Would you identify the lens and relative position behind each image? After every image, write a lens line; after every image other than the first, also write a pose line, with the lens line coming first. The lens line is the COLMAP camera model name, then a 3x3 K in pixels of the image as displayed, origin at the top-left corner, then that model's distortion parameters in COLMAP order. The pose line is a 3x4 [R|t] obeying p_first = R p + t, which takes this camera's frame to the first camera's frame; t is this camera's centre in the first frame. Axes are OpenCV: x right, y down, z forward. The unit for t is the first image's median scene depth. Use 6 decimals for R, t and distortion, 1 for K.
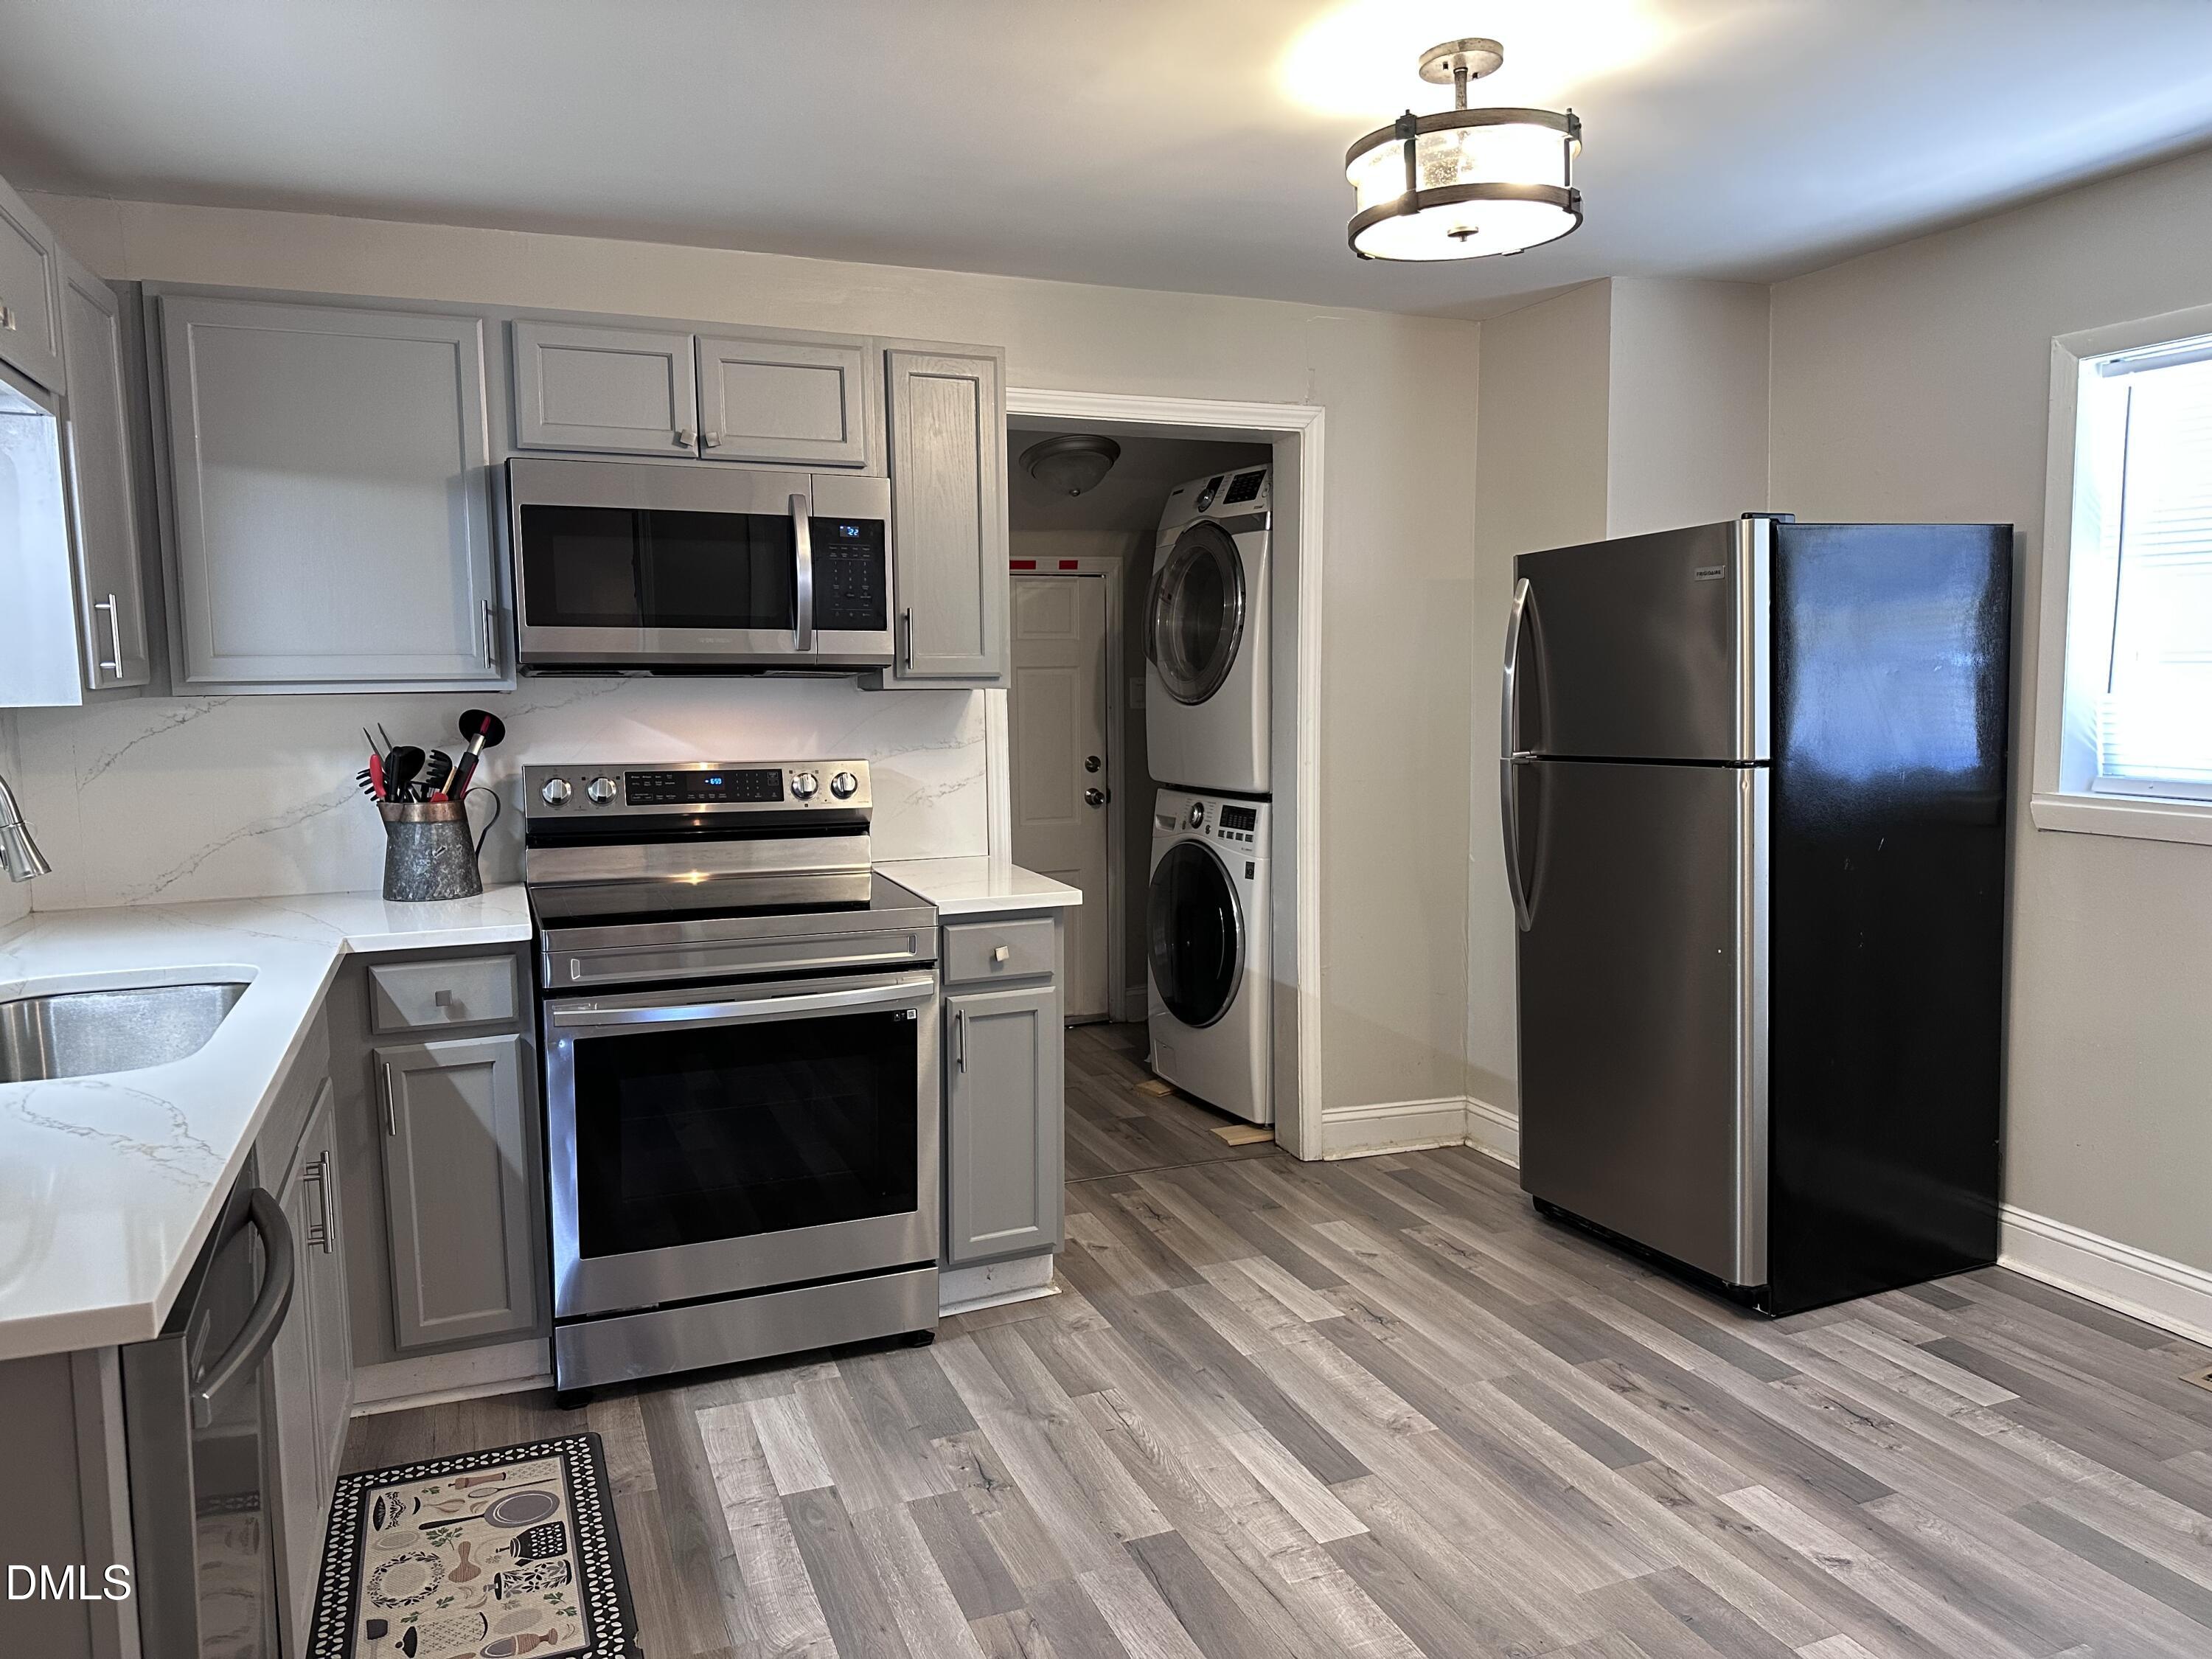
lens RADIAL K [[1548.4, 0, 1106.0], [0, 1548.4, 829.5], [0, 0, 1]] dist [0.126502, -0.199193]
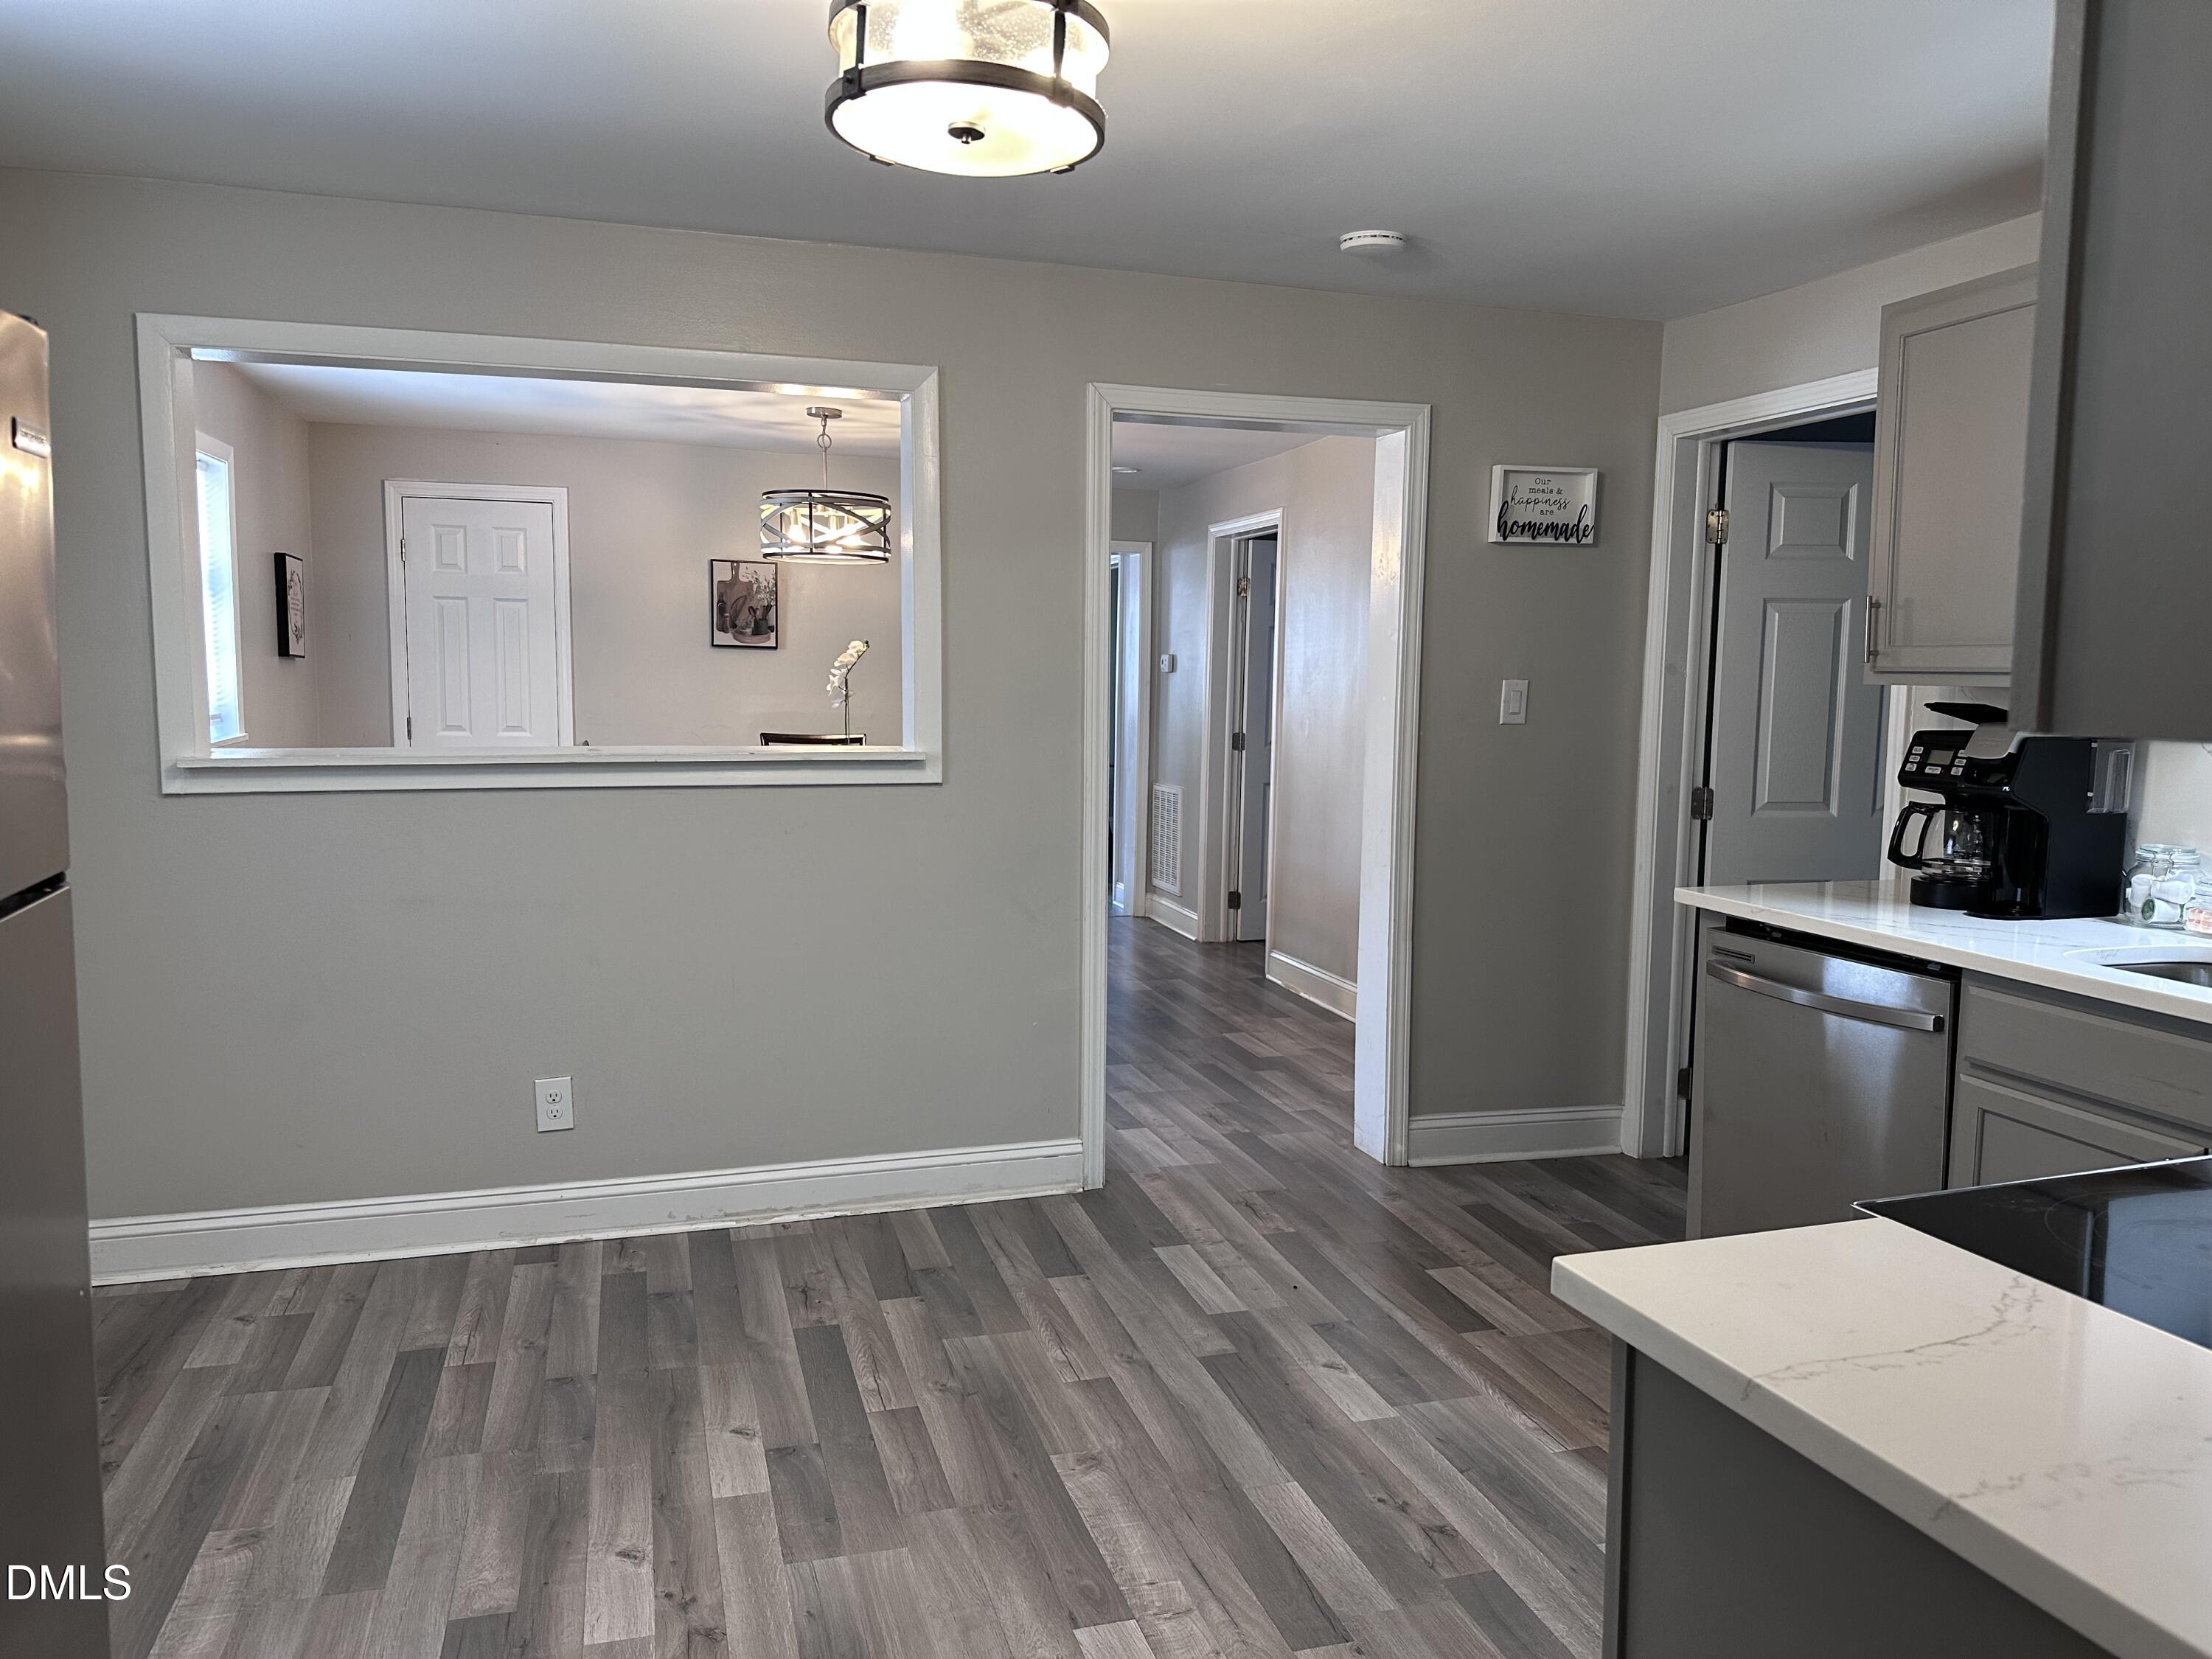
lens RADIAL K [[1548.4, 0, 1106.0], [0, 1548.4, 829.5], [0, 0, 1]] dist [0.126502, -0.199193]
pose [[-0.996497, -0.006729, 0.083360, 0.064571], [0.010201, 0.979535, 0.201015, -0.146904], [-0.083007, 0.201161, -0.976035, 1.473721]]
